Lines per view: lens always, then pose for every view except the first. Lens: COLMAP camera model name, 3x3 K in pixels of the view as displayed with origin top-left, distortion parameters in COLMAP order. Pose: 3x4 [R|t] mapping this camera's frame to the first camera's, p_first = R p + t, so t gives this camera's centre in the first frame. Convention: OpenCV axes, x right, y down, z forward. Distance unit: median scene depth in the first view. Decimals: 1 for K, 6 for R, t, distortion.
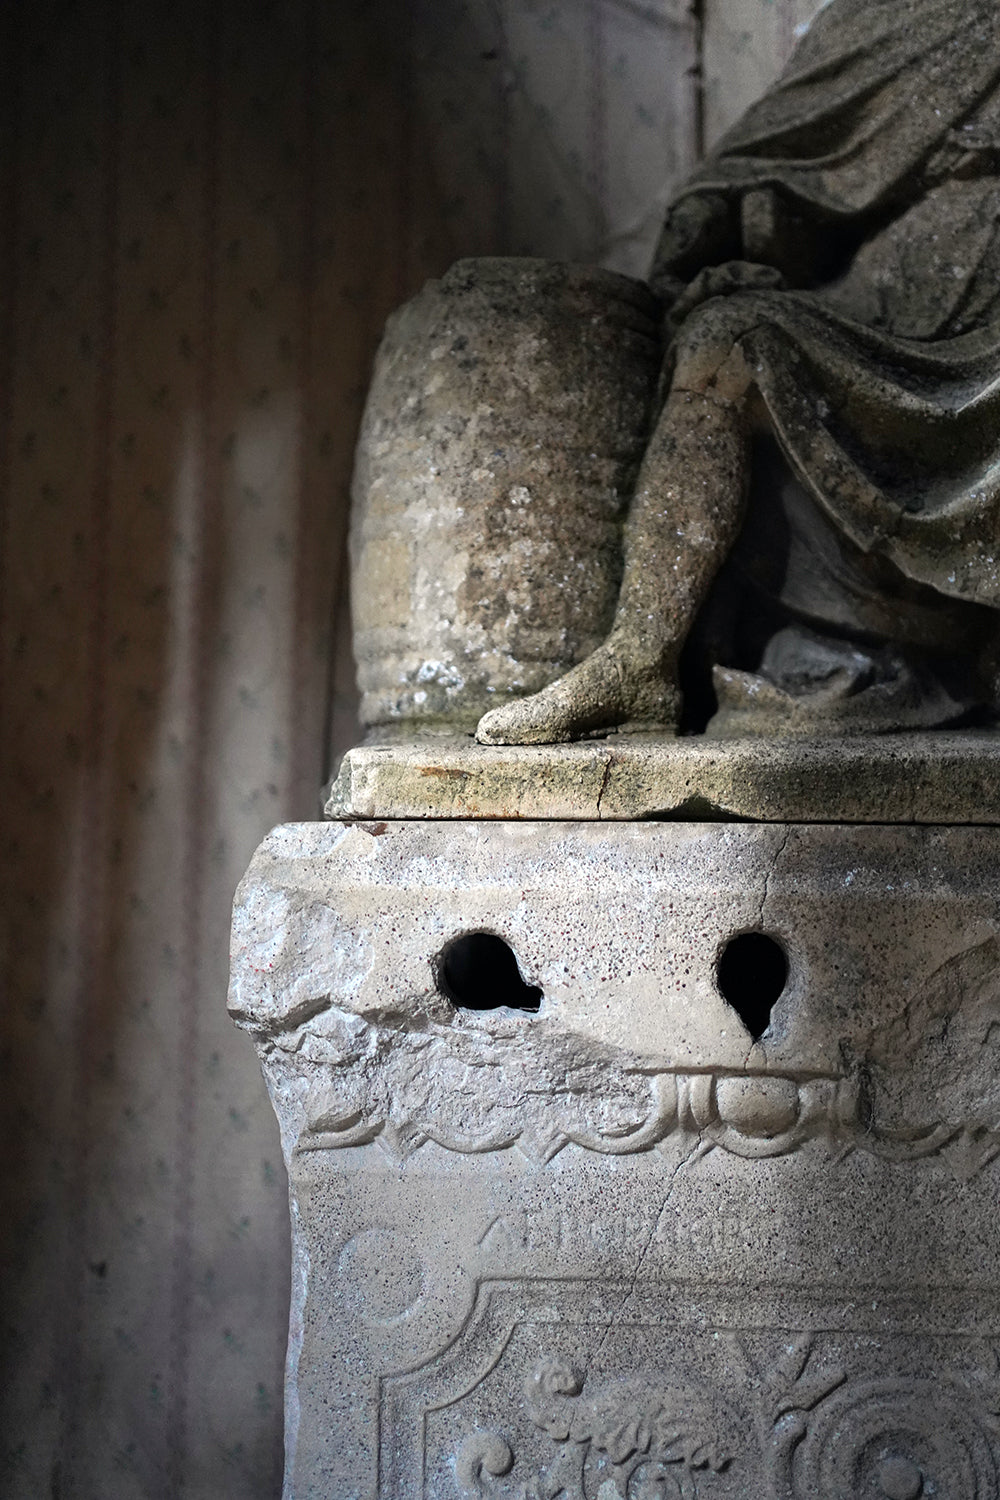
lens RADIAL K [[1524.3, 0, 516.6], [0, 1524.3, 749.7], [0, 0, 1]] dist [0.018845, 0.000000]
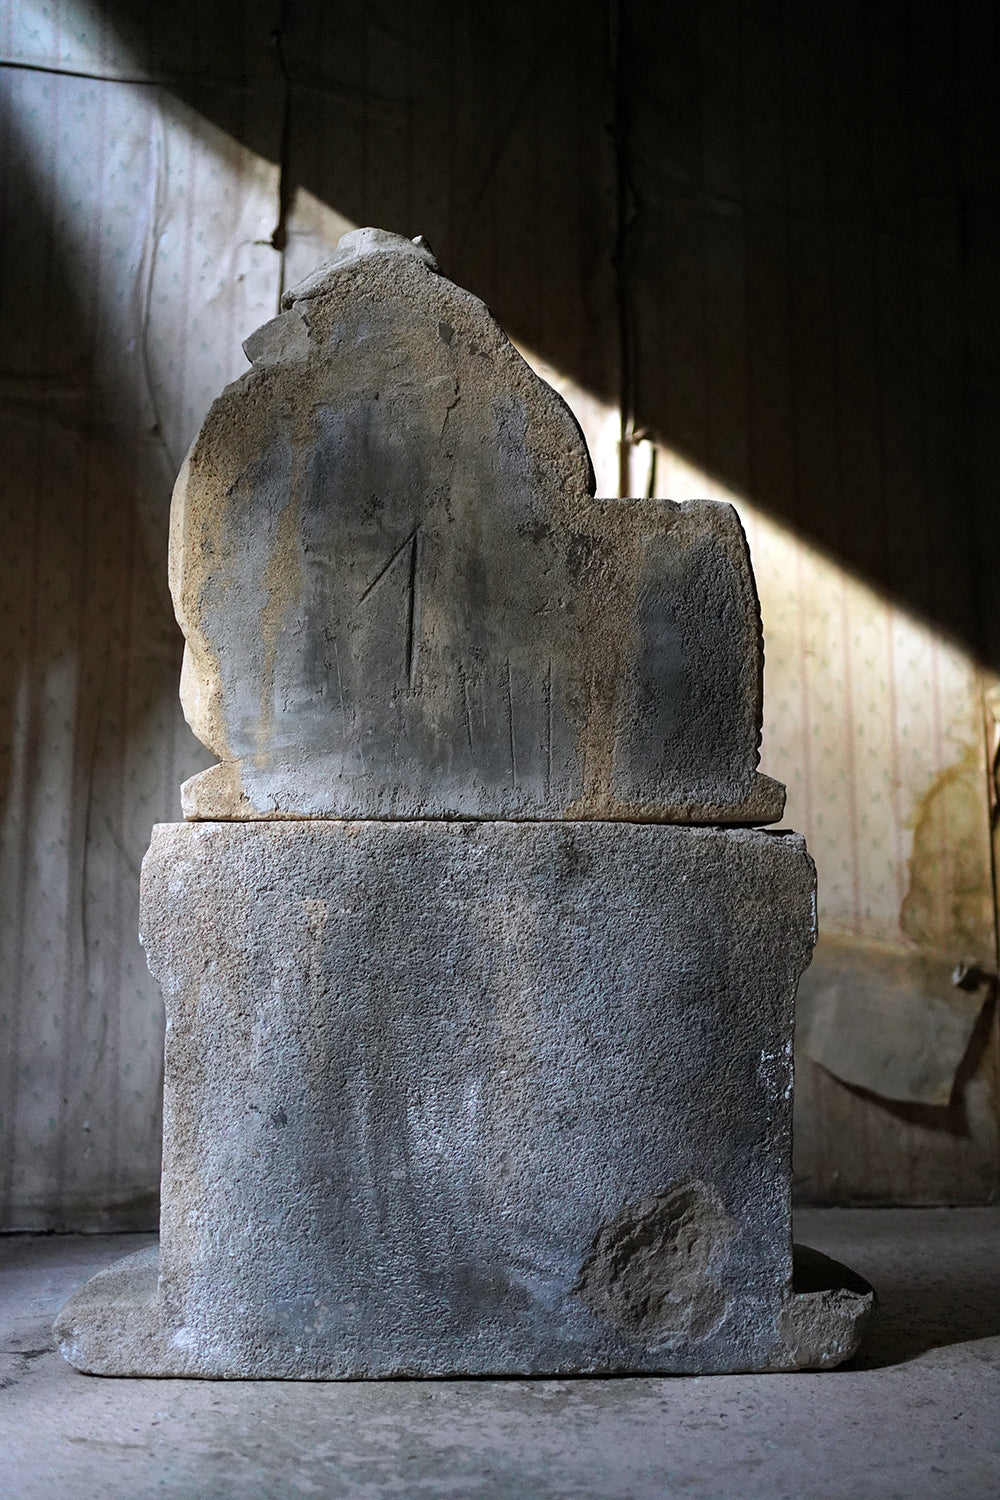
lens RADIAL K [[1524.3, 0, 508.0], [0, 1524.3, 758.7], [0, 0, 1]] dist [0.018845, 0.000000]
pose [[0.992783, 0.008135, 0.119651, 0.257007], [-0.002687, 0.998955, -0.045618, 0.006729], [-0.119897, 0.044967, 0.991767, -1.511645]]
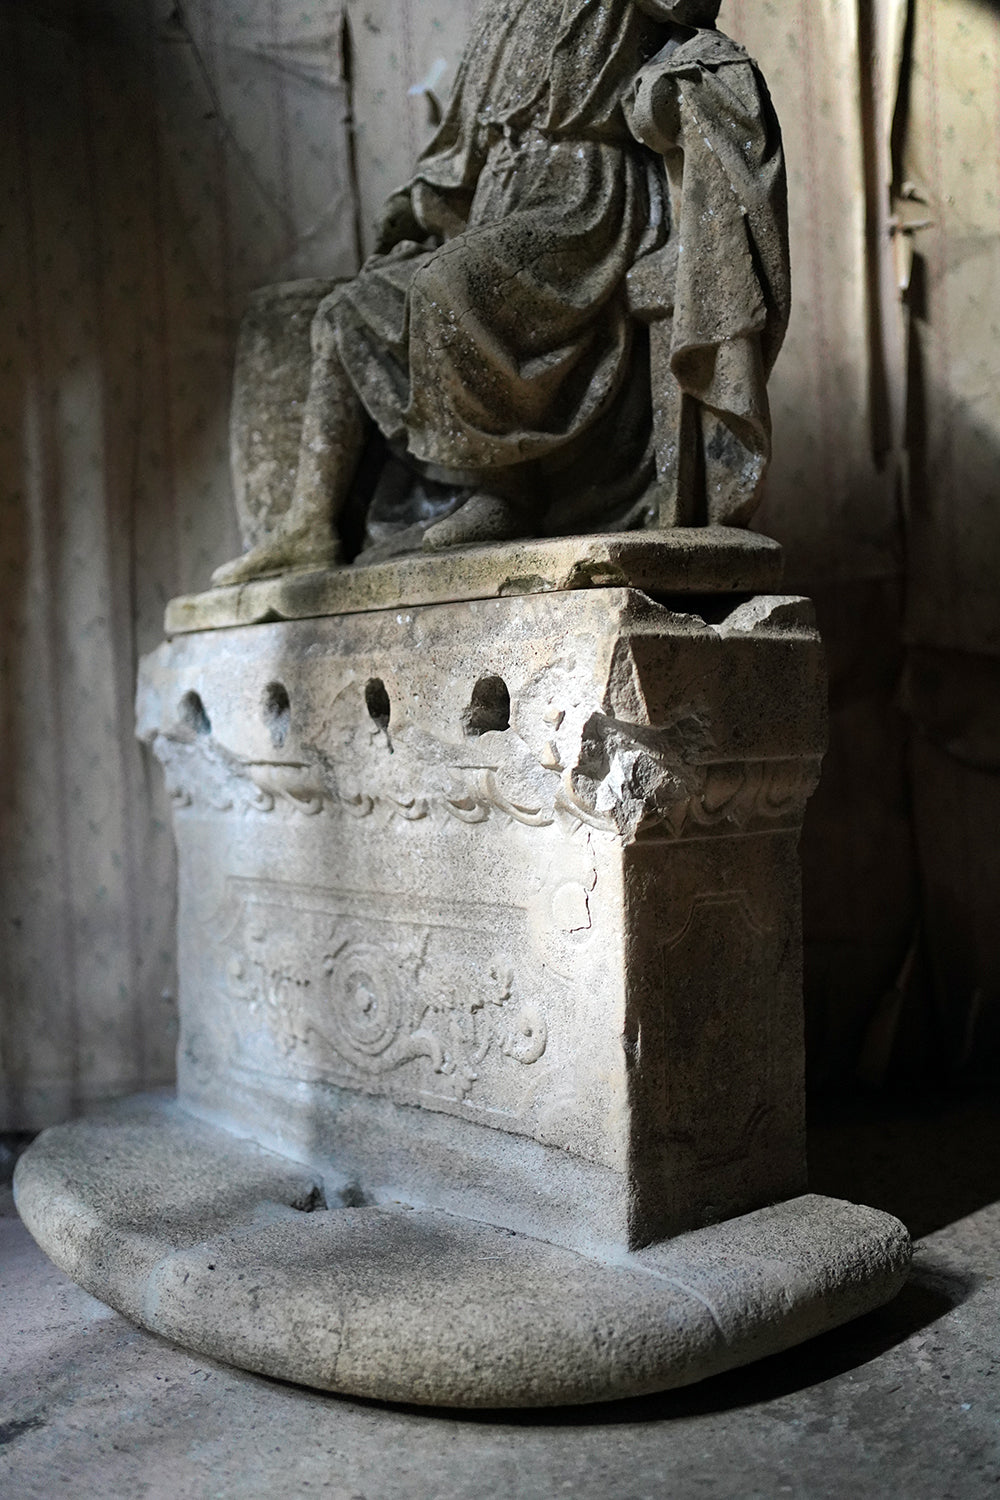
lens RADIAL K [[1524.3, 0, 505.8], [0, 1524.3, 742.1], [0, 0, 1]] dist [0.018845, 0.000000]
pose [[0.998353, -0.055119, -0.015935, 0.345980], [0.056551, 0.992215, 0.110958, -0.000752], [0.009695, -0.111676, 0.993697, -0.717350]]
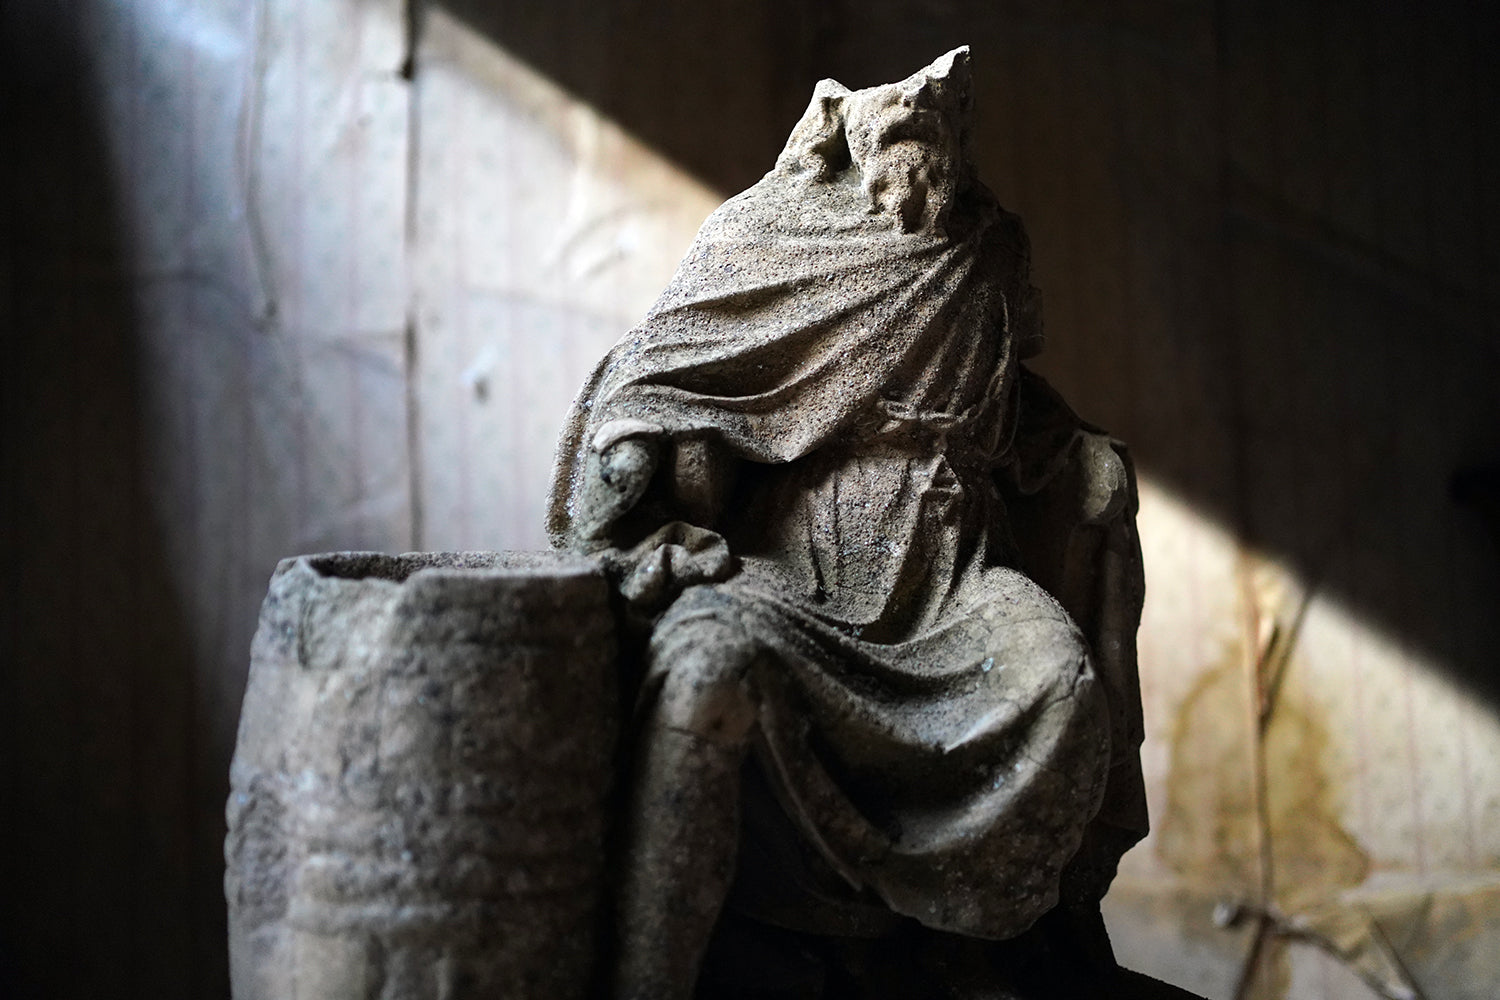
lens RADIAL K [[1524.3, 0, 747.3], [0, 1524.3, 498.9], [0, 0, 1]] dist [0.018845, 0.000000]
pose [[0.993423, -0.030266, 0.110433, 0.413804], [0.027002, 0.999156, 0.030939, -0.487808], [-0.111276, -0.027754, 0.993402, -1.132027]]
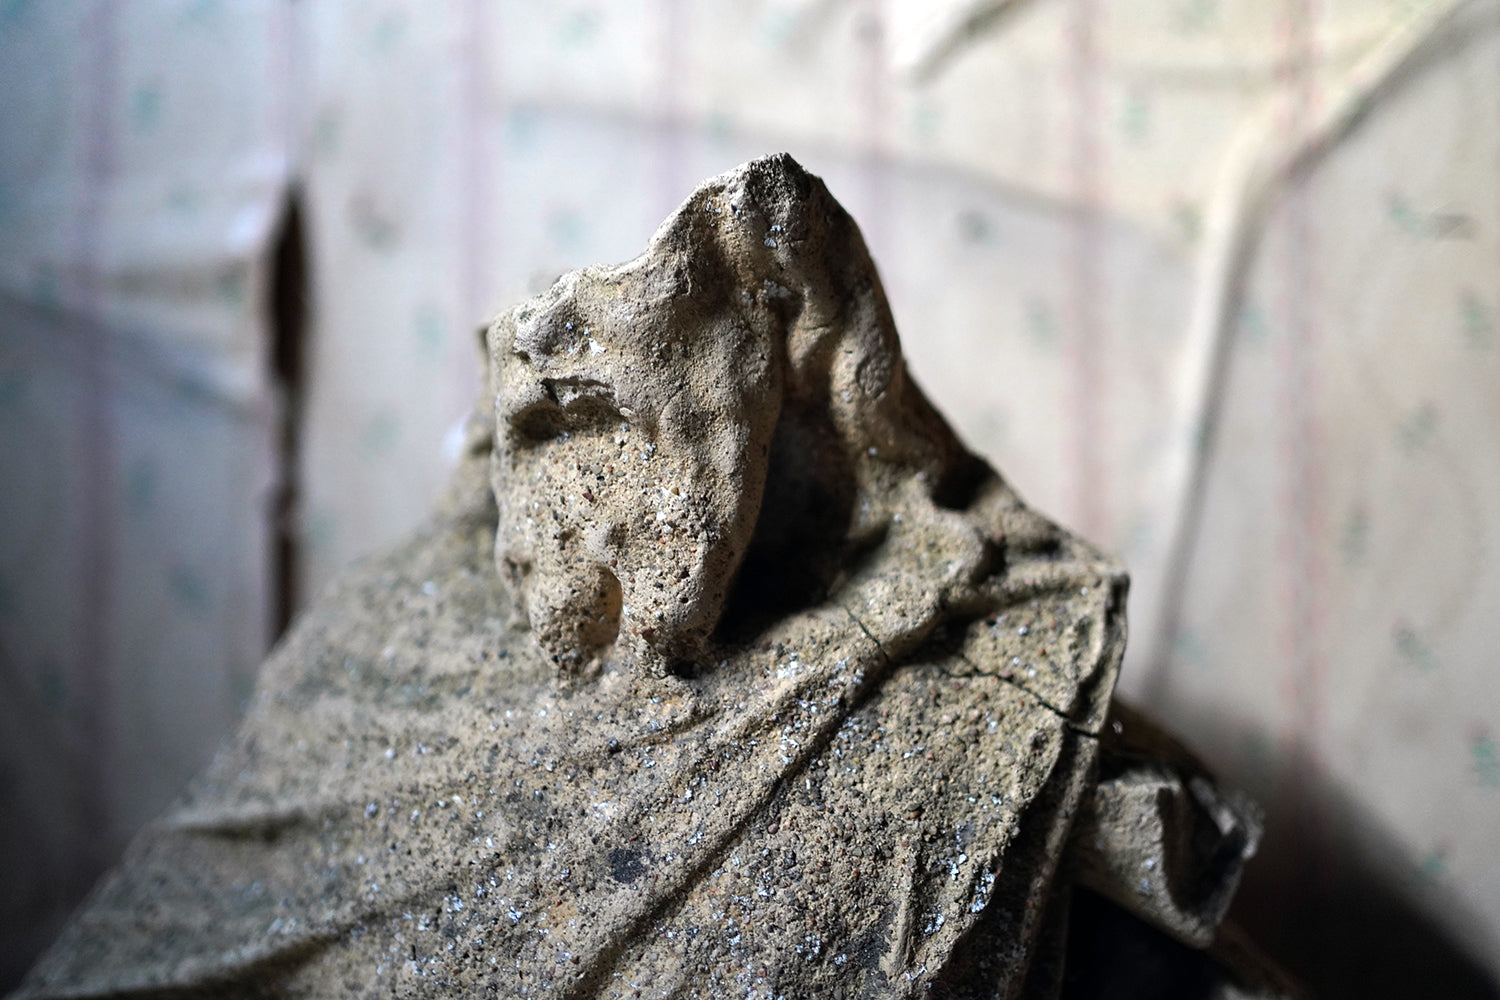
lens RADIAL K [[1524.3, 0, 755.4], [0, 1524.3, 518.9], [0, 0, 1]] dist [0.018845, 0.000000]
pose [[0.992617, -0.003365, -0.121245, 0.435681], [0.011993, 0.997440, 0.070499, -0.626119], [0.120697, -0.071433, 0.990116, 0.707188]]
